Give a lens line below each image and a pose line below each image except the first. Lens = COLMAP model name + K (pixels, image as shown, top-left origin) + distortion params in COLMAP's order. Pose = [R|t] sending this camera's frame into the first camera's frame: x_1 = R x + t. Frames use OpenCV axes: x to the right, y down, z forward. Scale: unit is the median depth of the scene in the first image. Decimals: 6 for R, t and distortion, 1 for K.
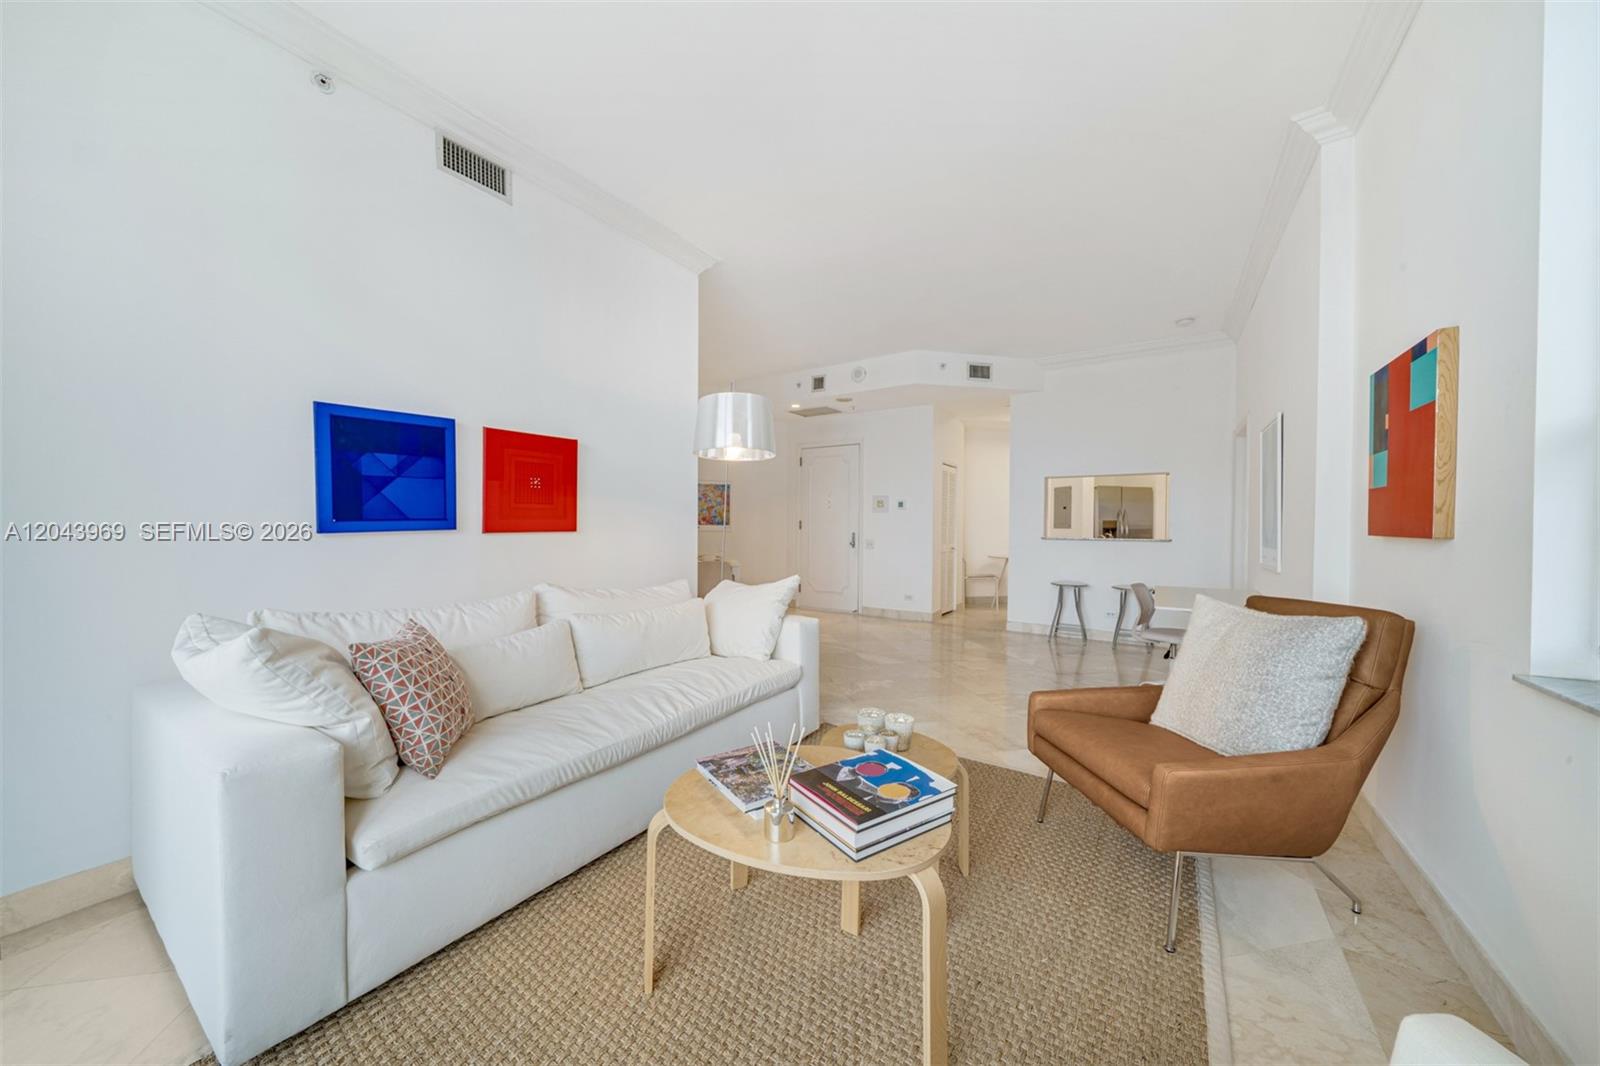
lens RADIAL K [[572.7, 0, 797.9], [0, 572.7, 522.2], [0, 0, 1]] dist [0.000355, -0.000070]
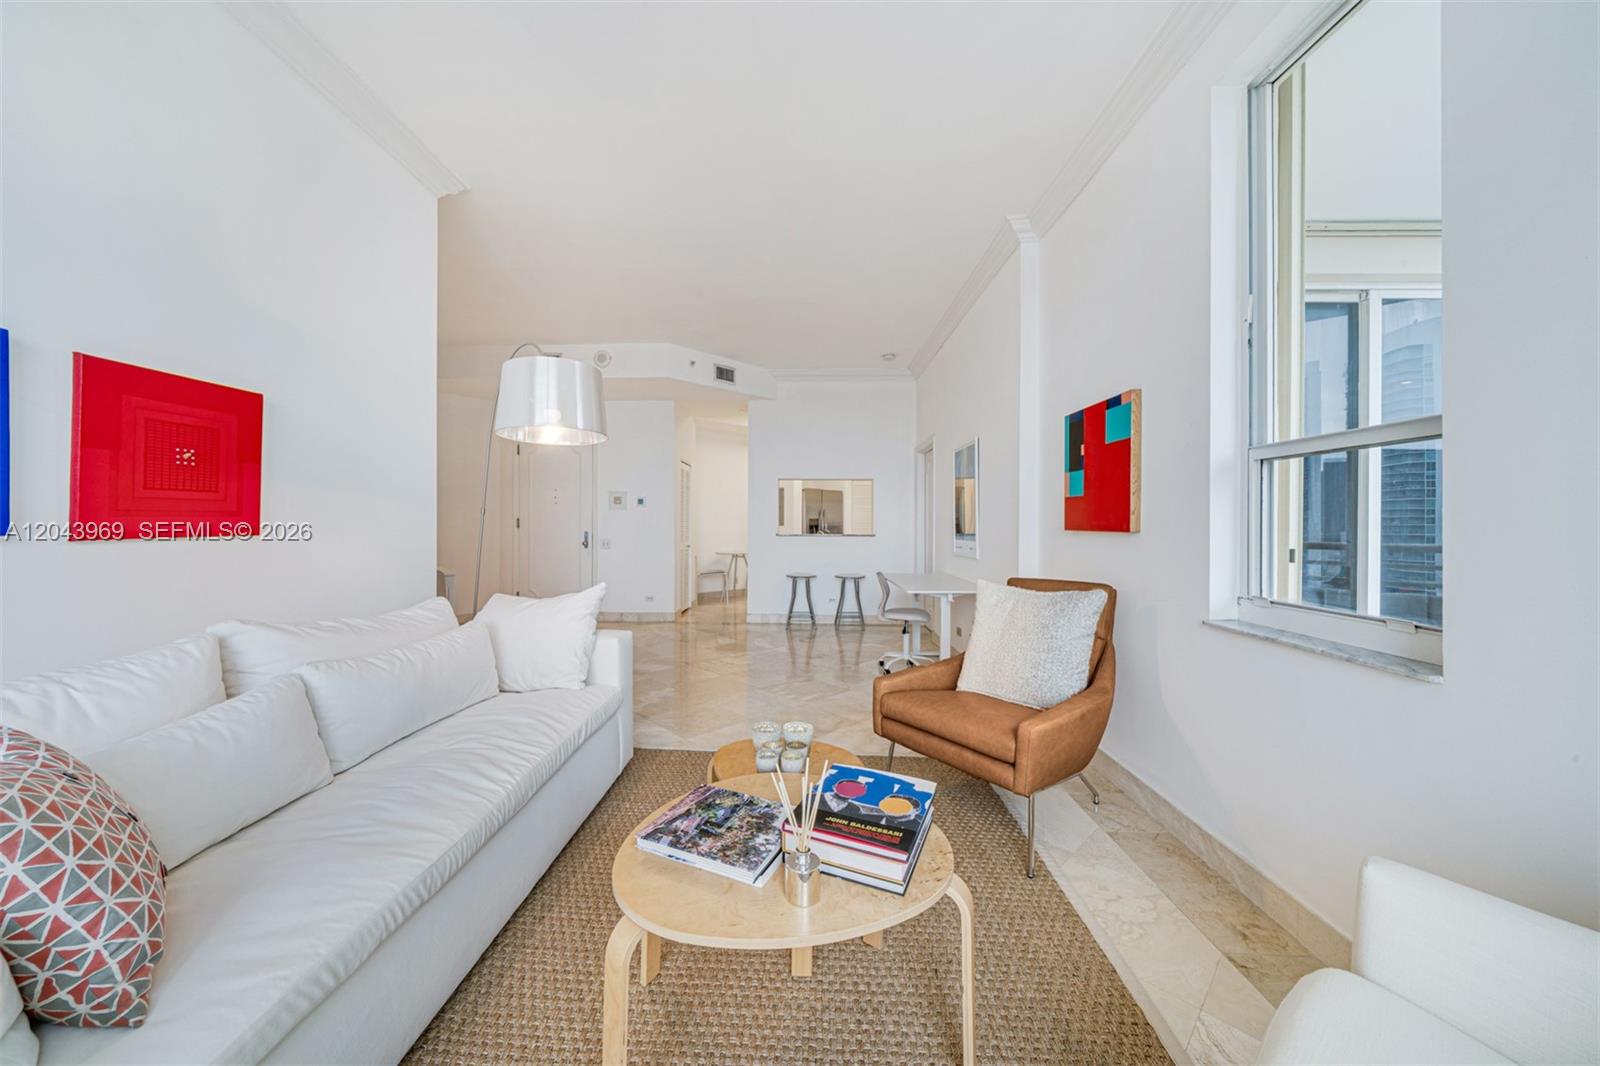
lens RADIAL K [[564.5, 0, 797.9], [0, 564.5, 516.3], [0, 0, 1]] dist [-0.001438, 0.000170]
pose [[0.845263, 0.003664, 0.534338, -0.343350], [-0.000623, 0.999983, -0.005872, -0.002963], [-0.534350, 0.004630, 0.845250, 0.216584]]
